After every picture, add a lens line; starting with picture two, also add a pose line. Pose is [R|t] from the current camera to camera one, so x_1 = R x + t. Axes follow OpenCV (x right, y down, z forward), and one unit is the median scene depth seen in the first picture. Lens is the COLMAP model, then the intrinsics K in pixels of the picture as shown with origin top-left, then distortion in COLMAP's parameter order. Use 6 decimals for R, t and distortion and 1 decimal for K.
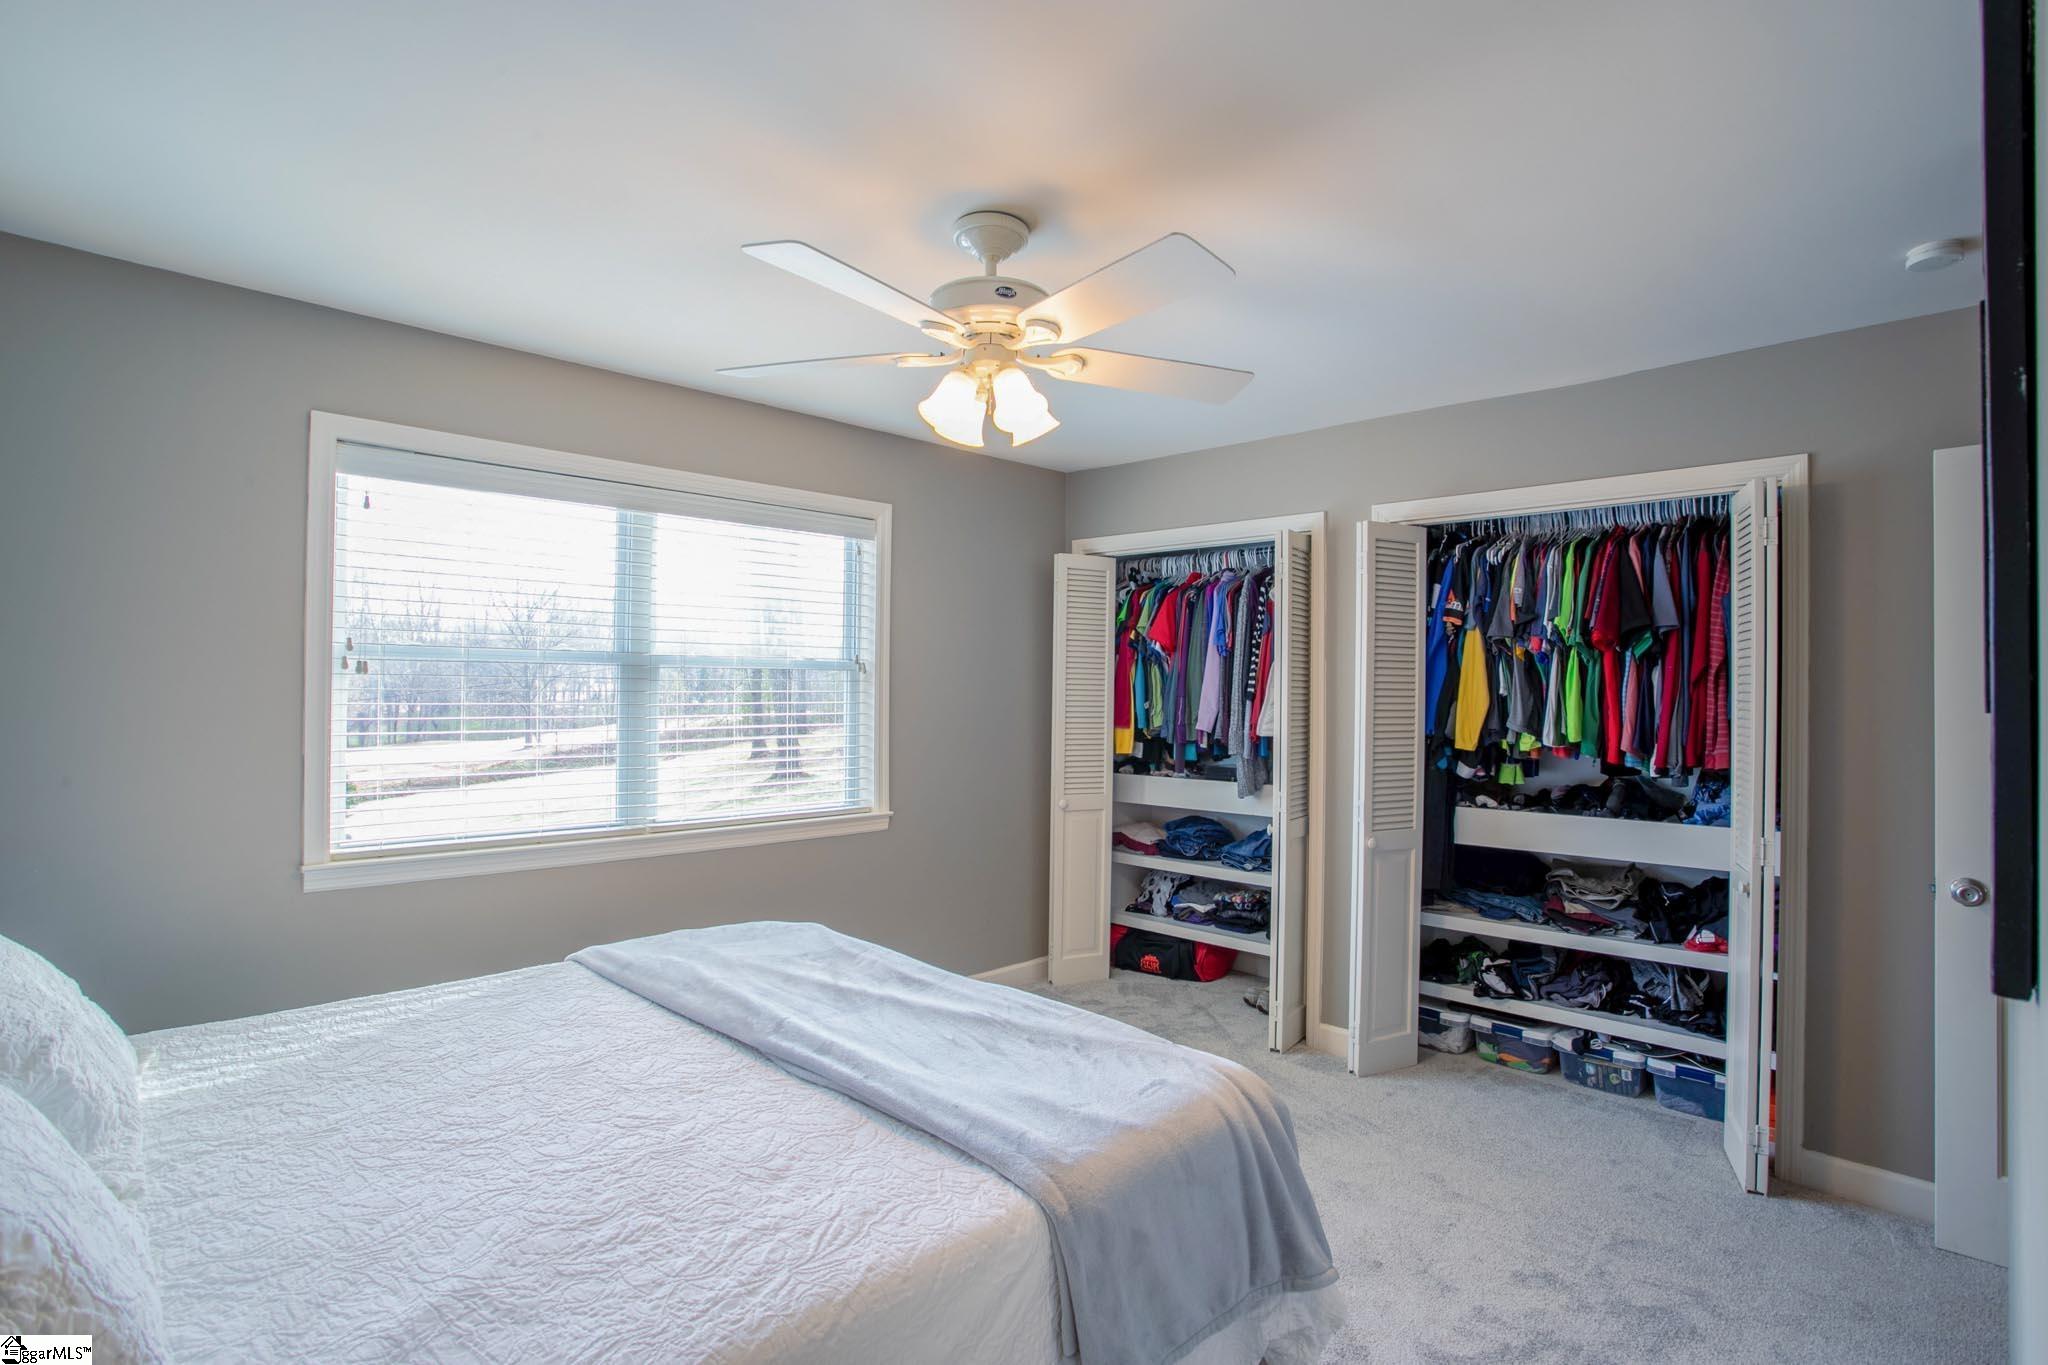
lens RADIAL K [[1006.5, 0, 1033.4], [0, 1006.5, 694.7], [0, 0, 1]] dist [-0.053013, 0.017341]
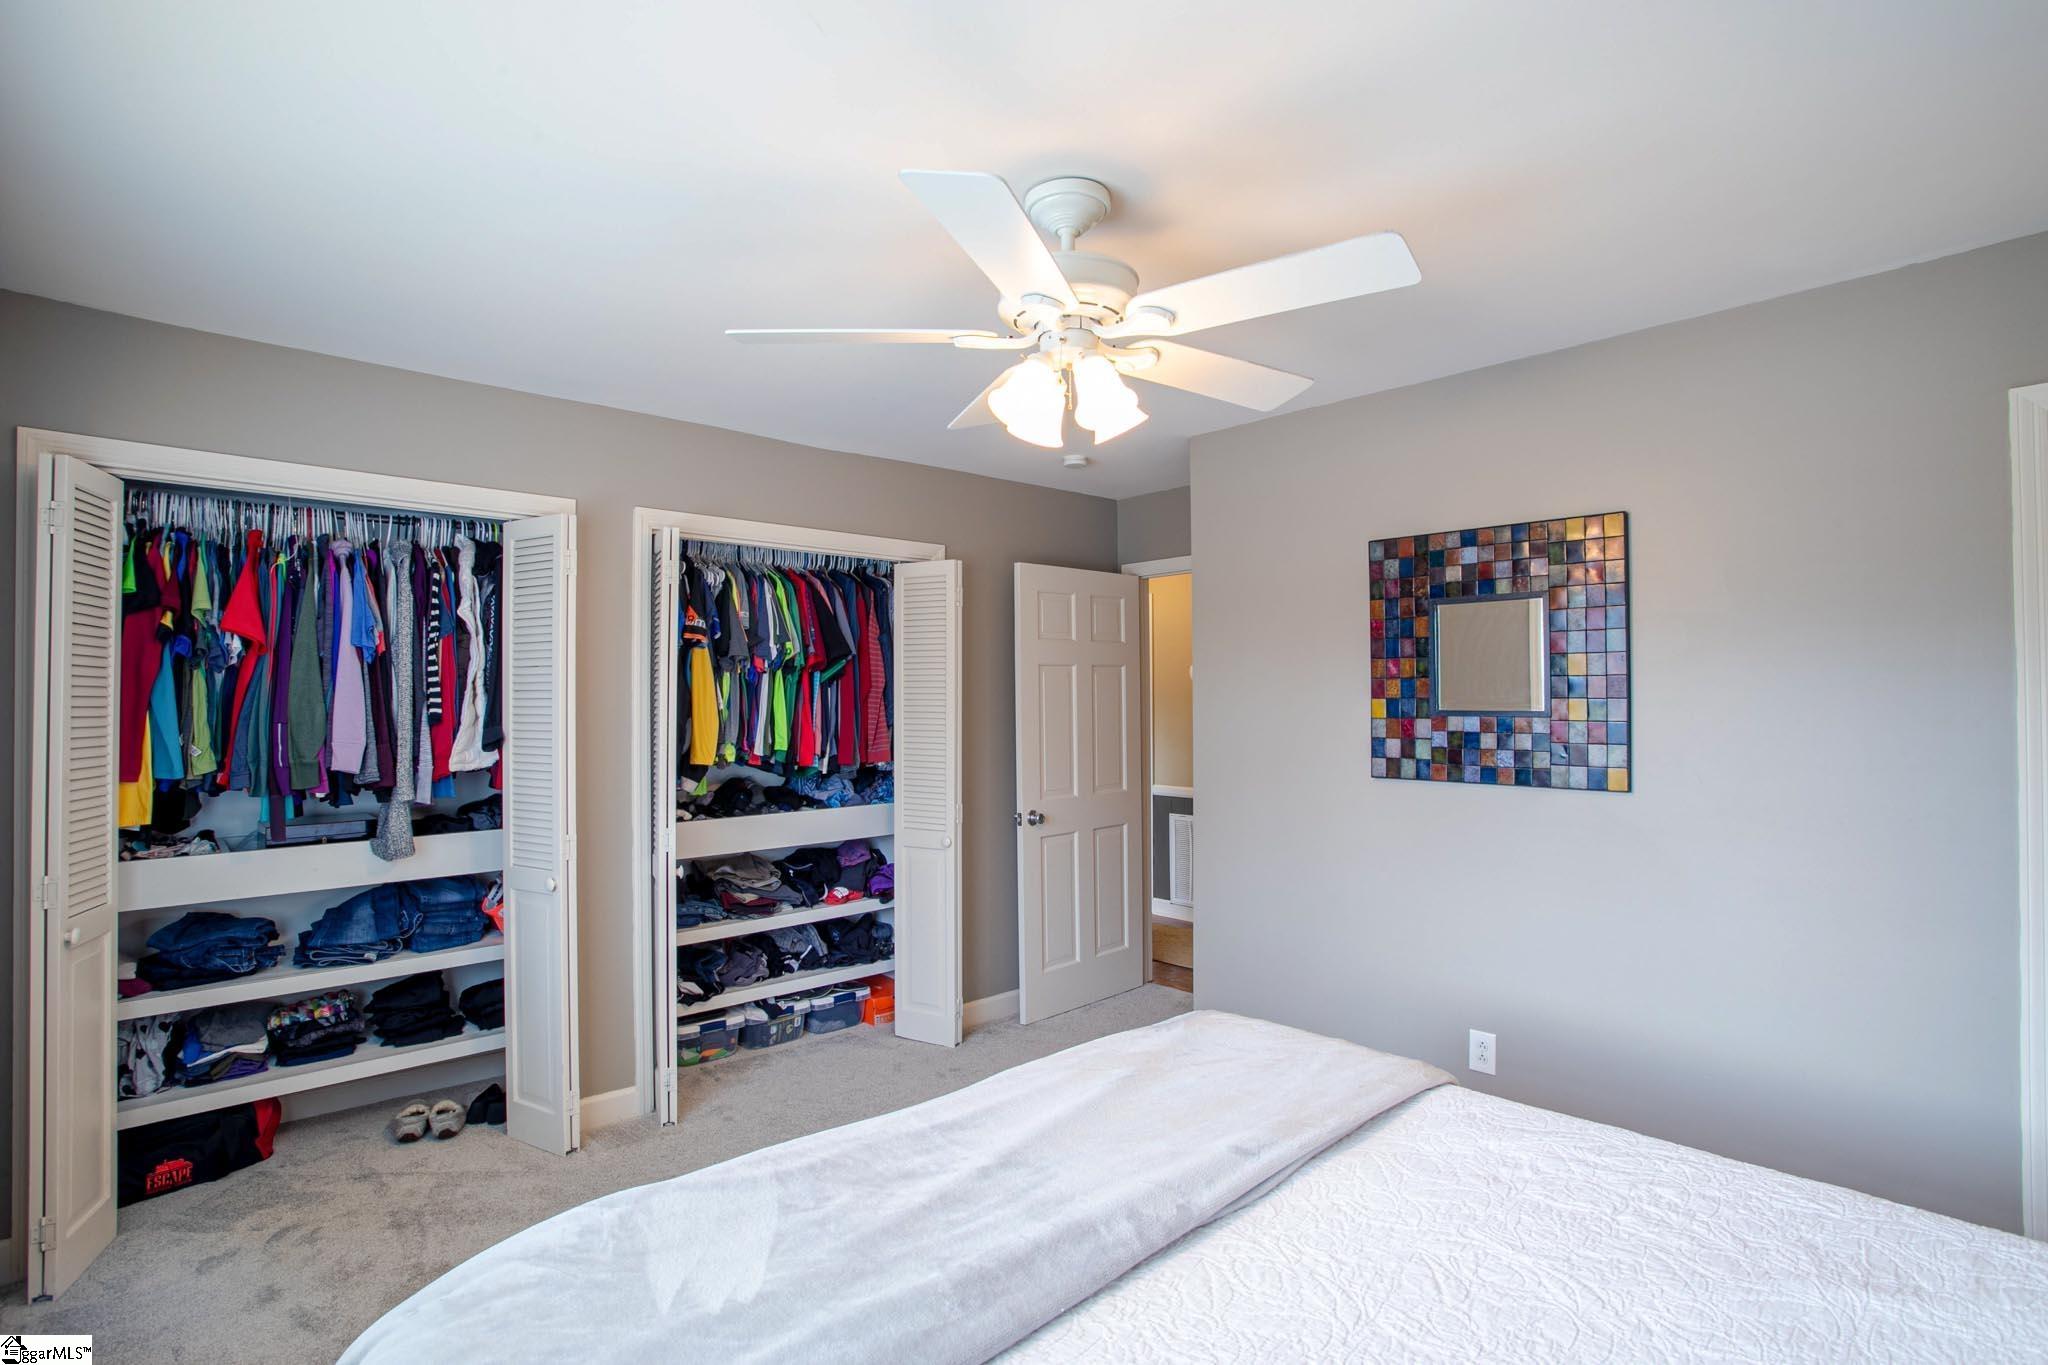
lens RADIAL K [[1006.5, 0, 1014.9], [0, 1006.5, 686.7], [0, 0, 1]] dist [-0.053013, 0.017341]
pose [[0.058102, -0.000994, 0.998310, -0.573435], [0.007927, 0.999968, 0.000534, -0.022734], [-0.998279, 0.007882, 0.058108, 0.620576]]
